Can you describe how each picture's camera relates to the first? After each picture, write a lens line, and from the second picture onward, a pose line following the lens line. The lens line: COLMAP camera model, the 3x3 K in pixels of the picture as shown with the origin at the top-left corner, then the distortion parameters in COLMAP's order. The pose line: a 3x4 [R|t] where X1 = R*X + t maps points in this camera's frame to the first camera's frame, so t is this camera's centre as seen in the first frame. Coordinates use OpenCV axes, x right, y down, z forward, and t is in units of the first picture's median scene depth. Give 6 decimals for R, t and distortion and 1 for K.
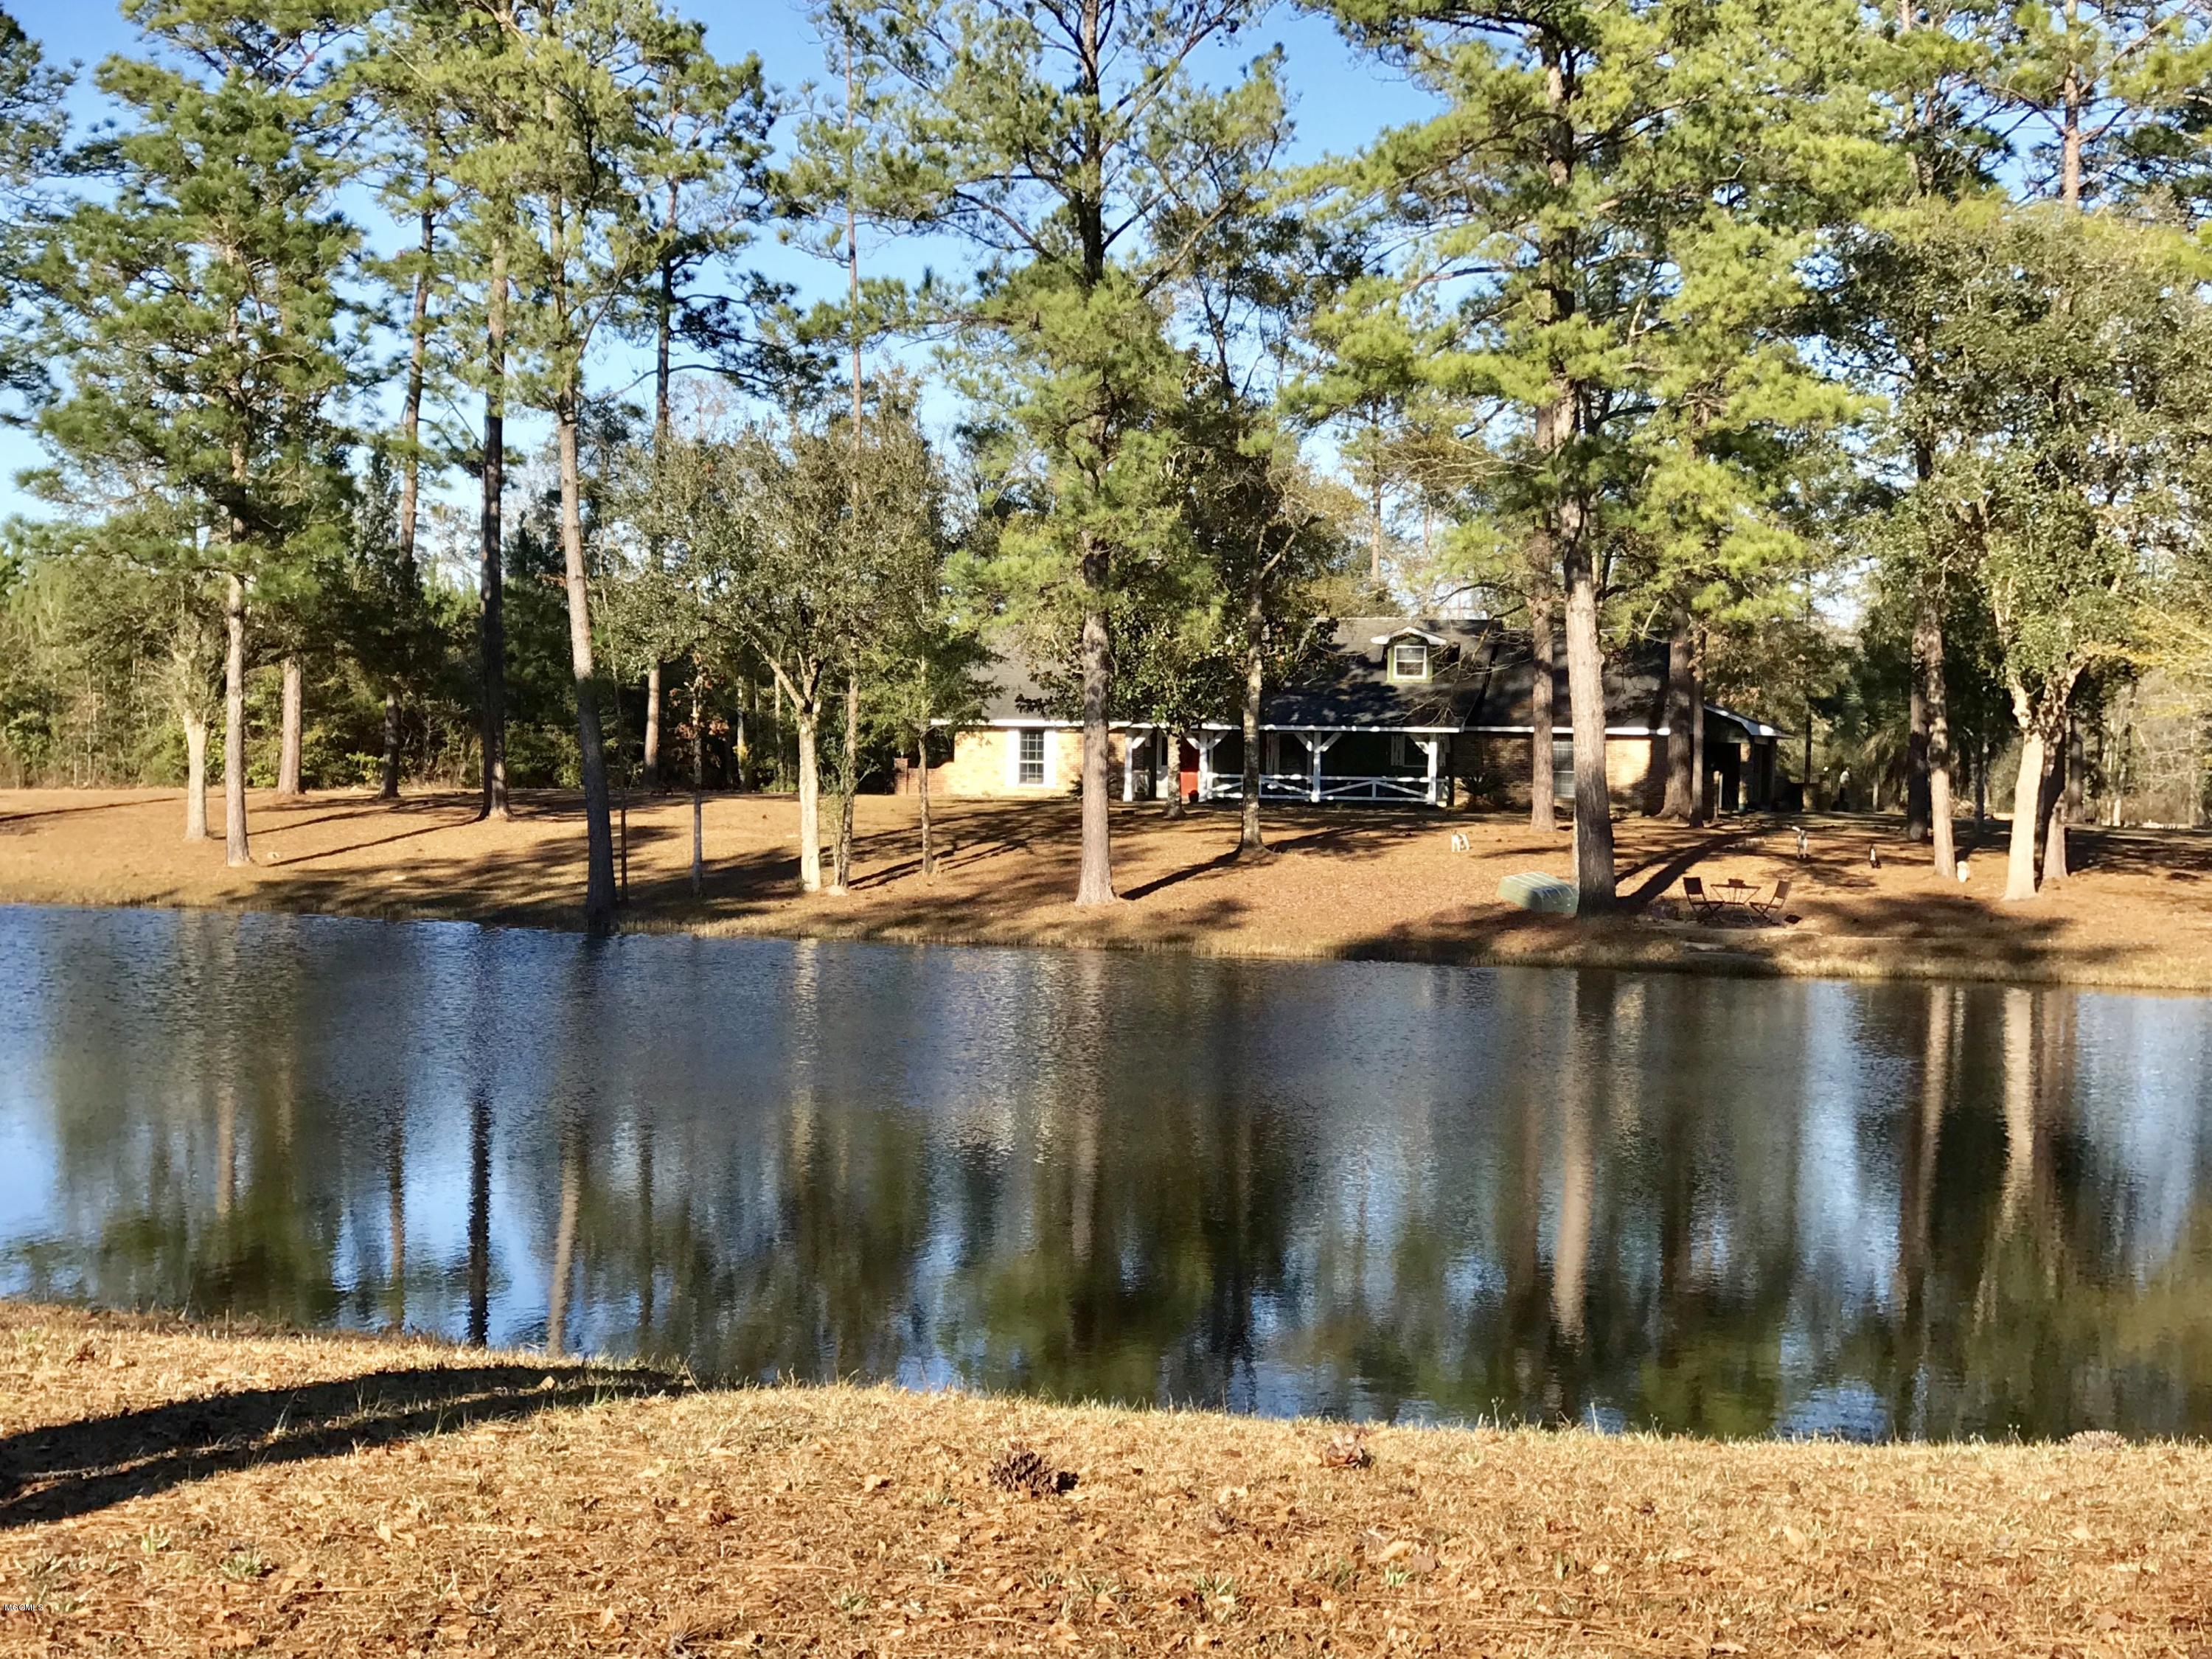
lens RADIAL K [[3464.3, 0, 1107.4], [0, 3464.3, 814.2], [0, 0, 1]] dist [0.281702, 0.000000]
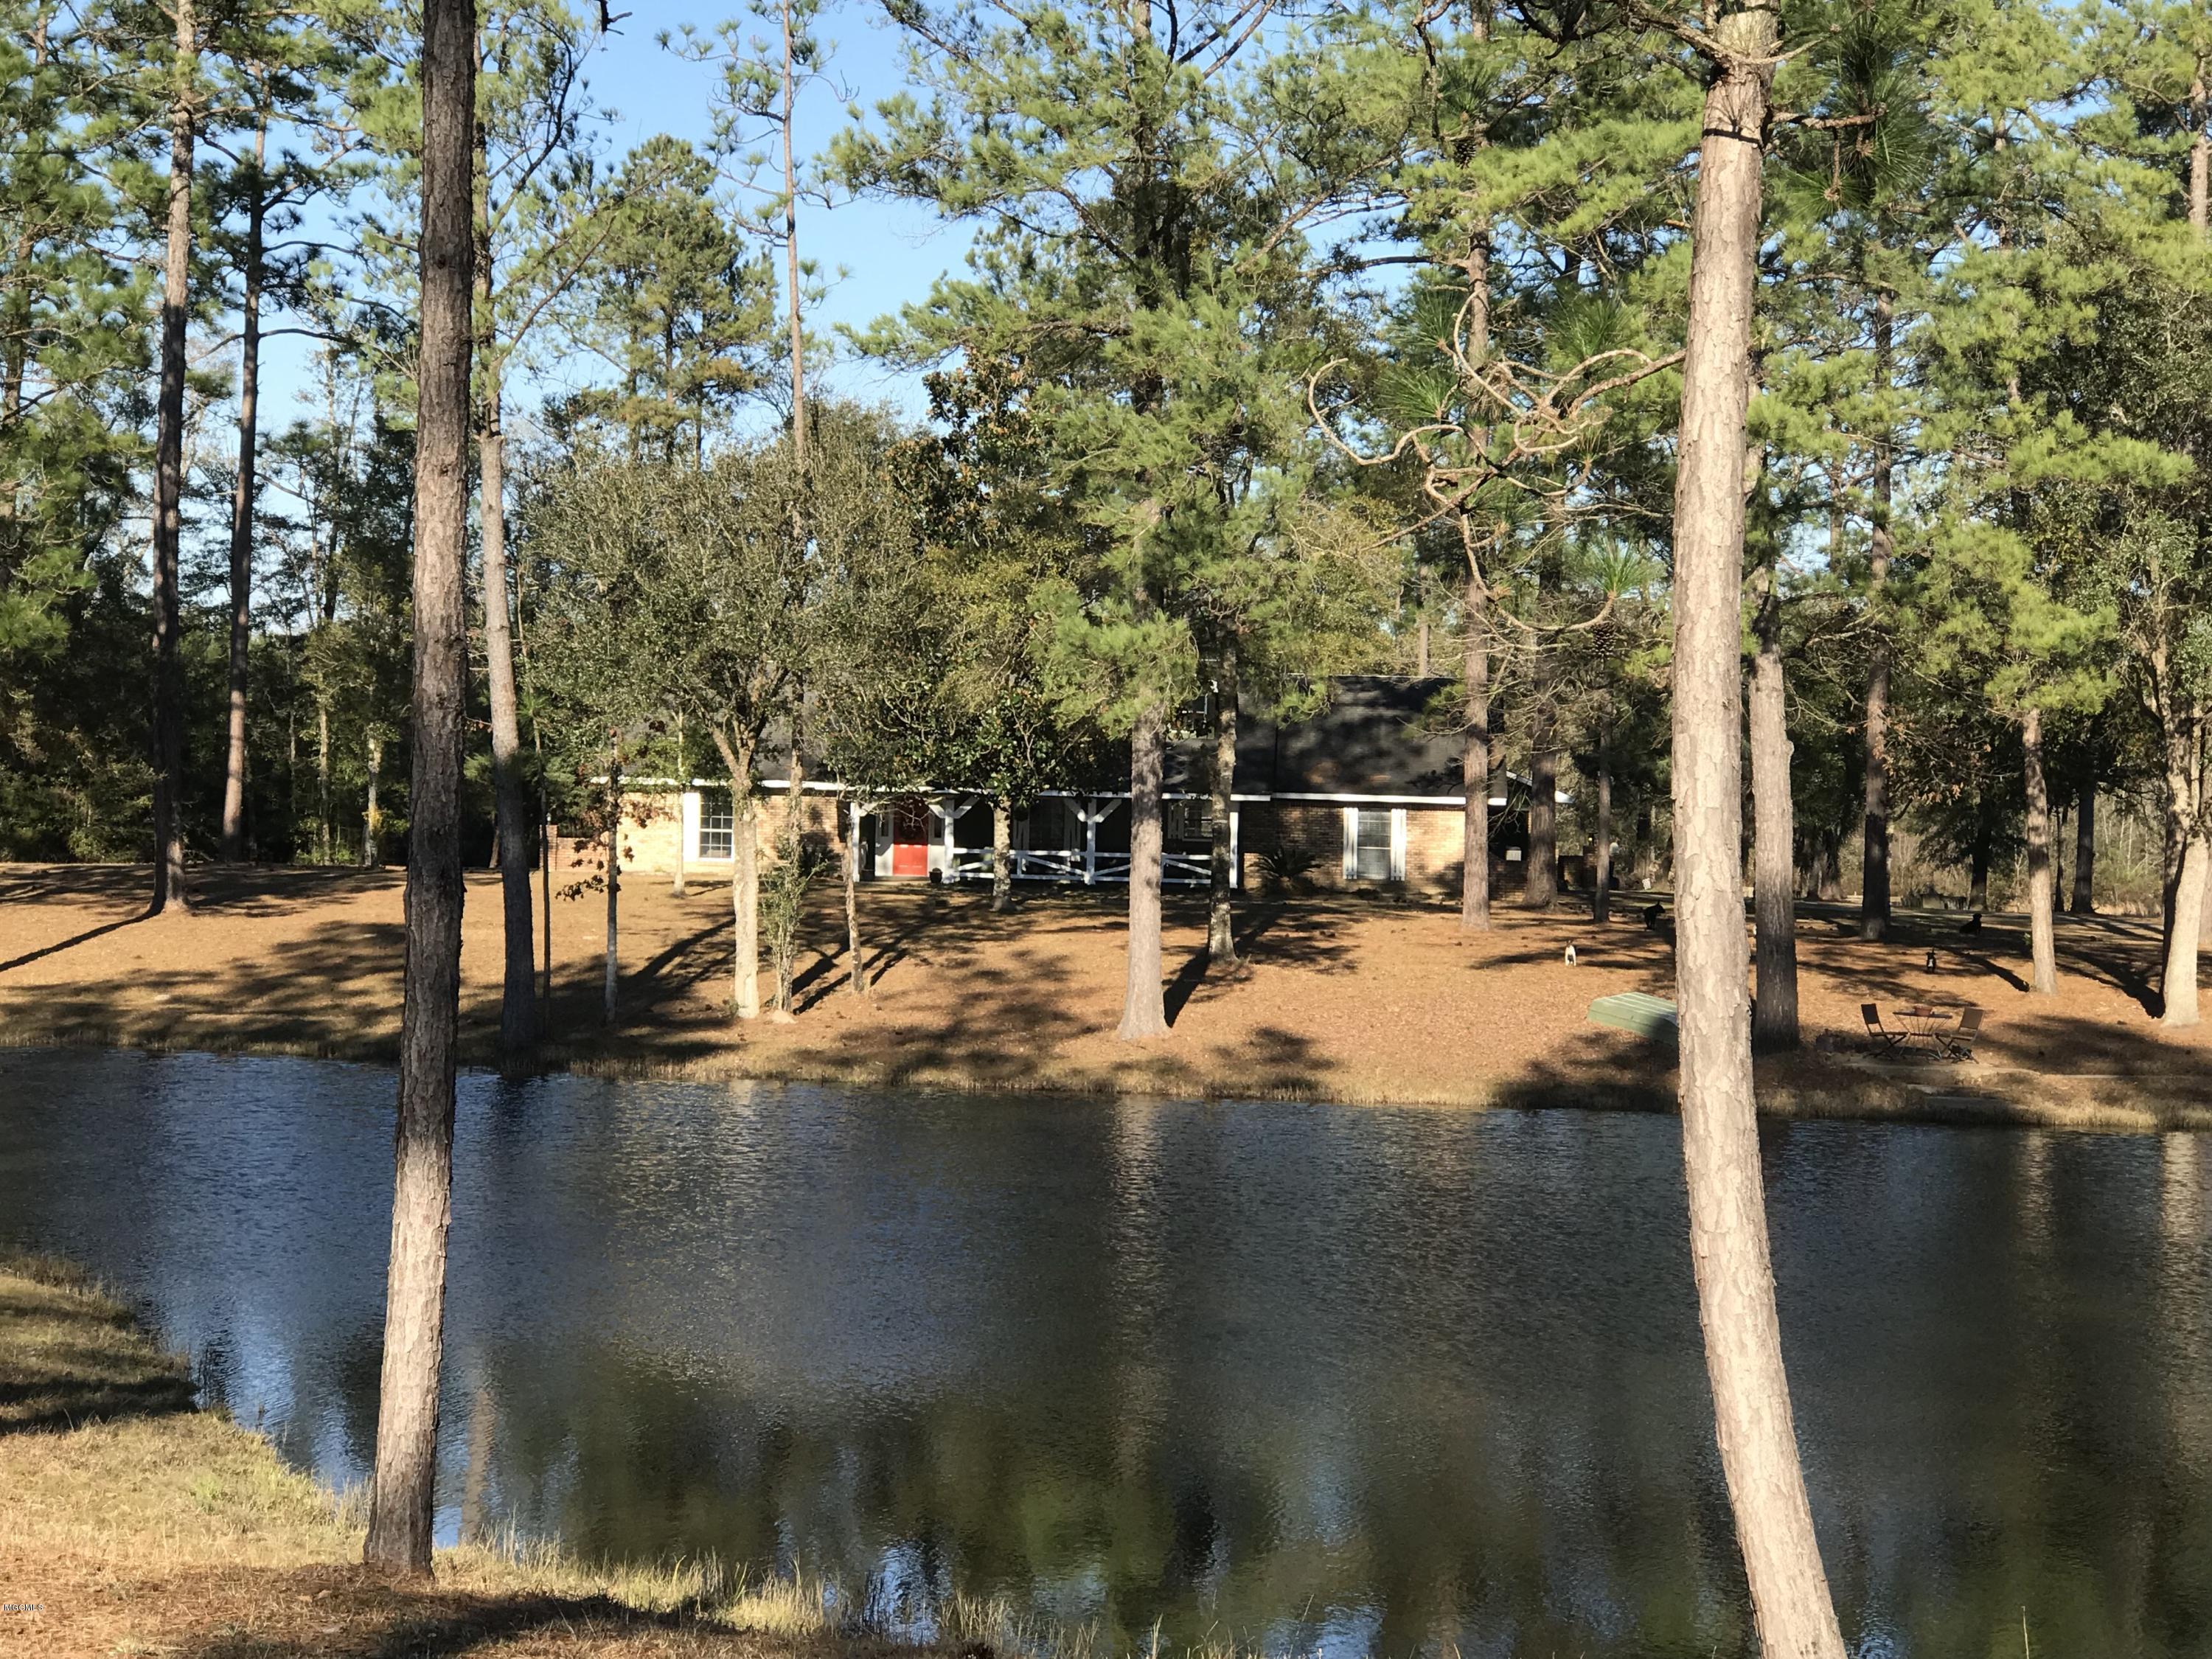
lens RADIAL K [[4284.5, 0, 1108.6], [0, 4284.5, 842.9], [0, 0, 1]] dist [-0.040524, 0.000000]
pose [[0.980682, 0.004674, 0.195552, -0.131995], [-0.004421, 0.999989, -0.001728, -0.011548], [-0.195558, 0.000831, 0.980692, 0.011855]]
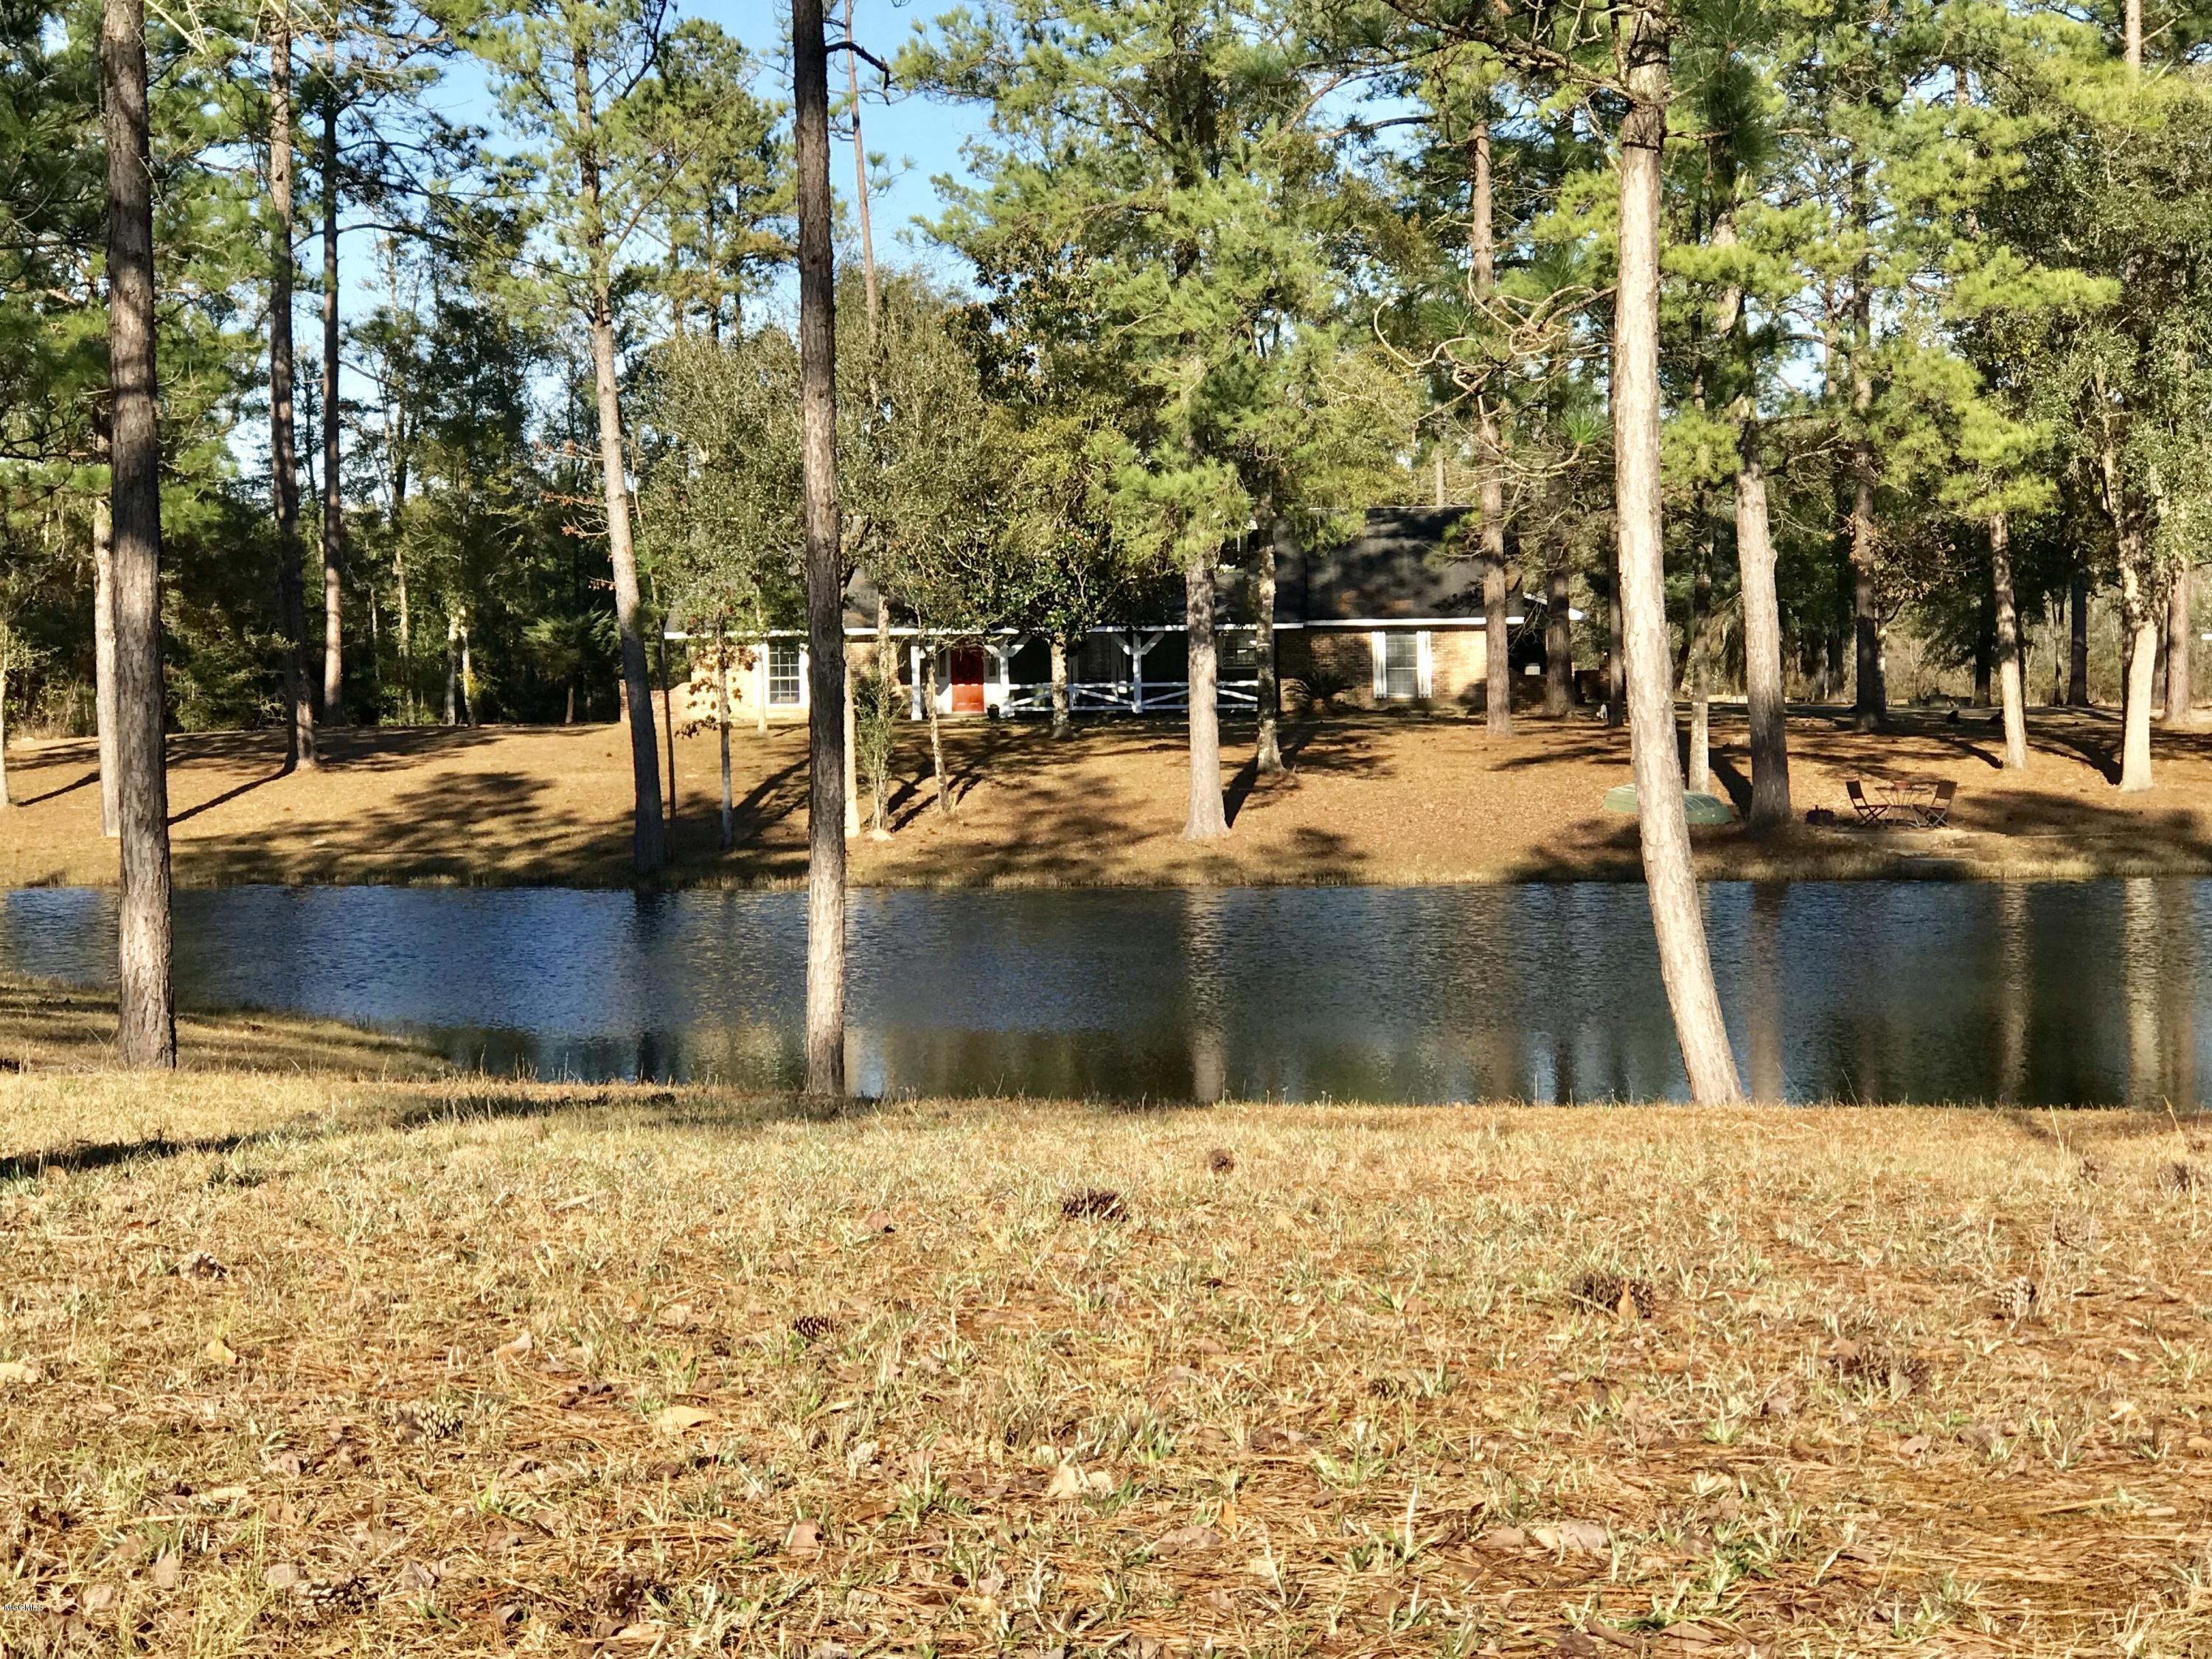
lens RADIAL K [[4343.7, 0, 1096.5], [0, 4343.7, 824.8], [0, 0, 1]] dist [-0.049155, 0.000000]
pose [[0.981291, -0.041653, 0.187972, -0.155792], [0.036815, 0.998897, 0.029157, -0.007784], [-0.188979, -0.021692, 0.981742, -0.070138]]
